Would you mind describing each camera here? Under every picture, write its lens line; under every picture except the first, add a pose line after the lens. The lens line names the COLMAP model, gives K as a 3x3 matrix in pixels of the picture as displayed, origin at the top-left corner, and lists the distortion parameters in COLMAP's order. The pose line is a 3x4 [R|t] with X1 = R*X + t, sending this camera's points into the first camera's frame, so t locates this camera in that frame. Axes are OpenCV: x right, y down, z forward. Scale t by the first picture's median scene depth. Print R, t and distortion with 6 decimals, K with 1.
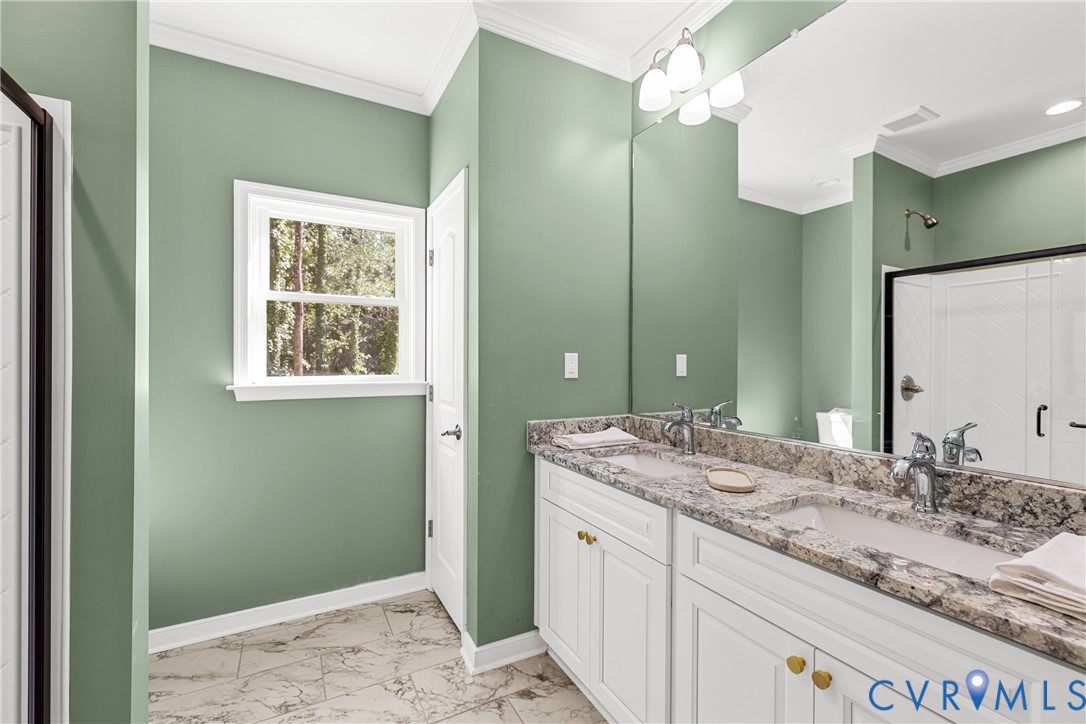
lens RADIAL K [[449.8, 0, 540.2], [0, 449.8, 360.9], [0, 0, 1]] dist [-0.000804, 0.000800]
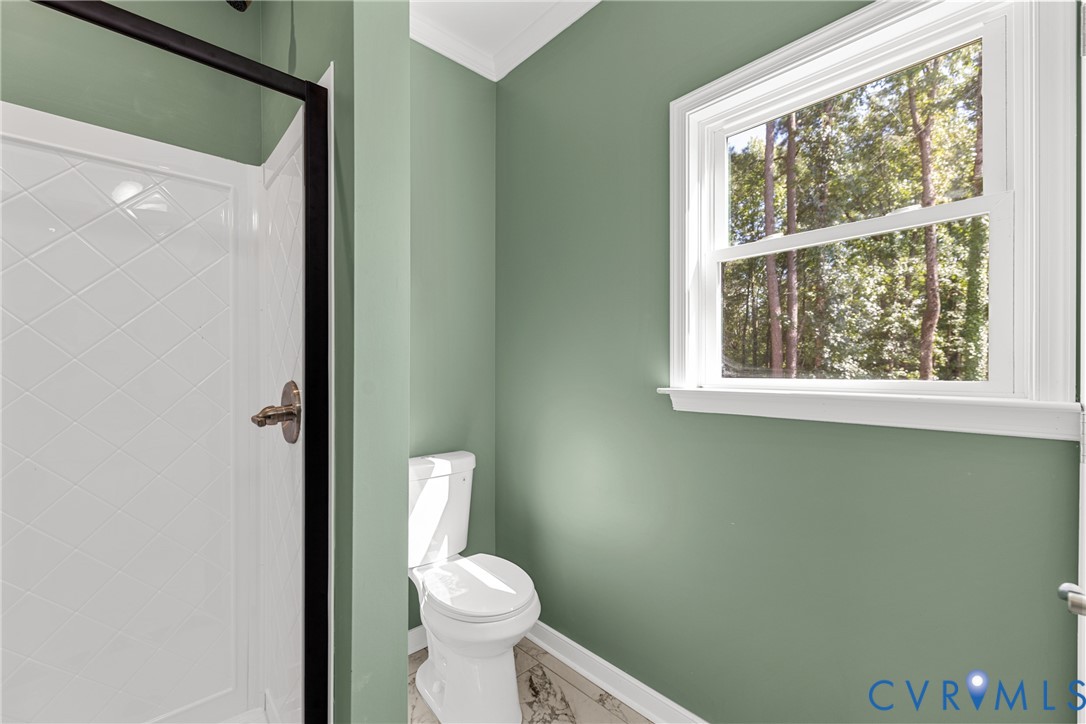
lens RADIAL K [[449.8, 0, 539.7], [0, 449.8, 367.2], [0, 0, 1]] dist [-0.000804, 0.000800]
pose [[0.238706, -0.003795, -0.971084, -0.027199], [-0.002285, 0.999987, -0.004470, 0.023457], [0.971089, 0.003286, 0.238695, 0.573198]]
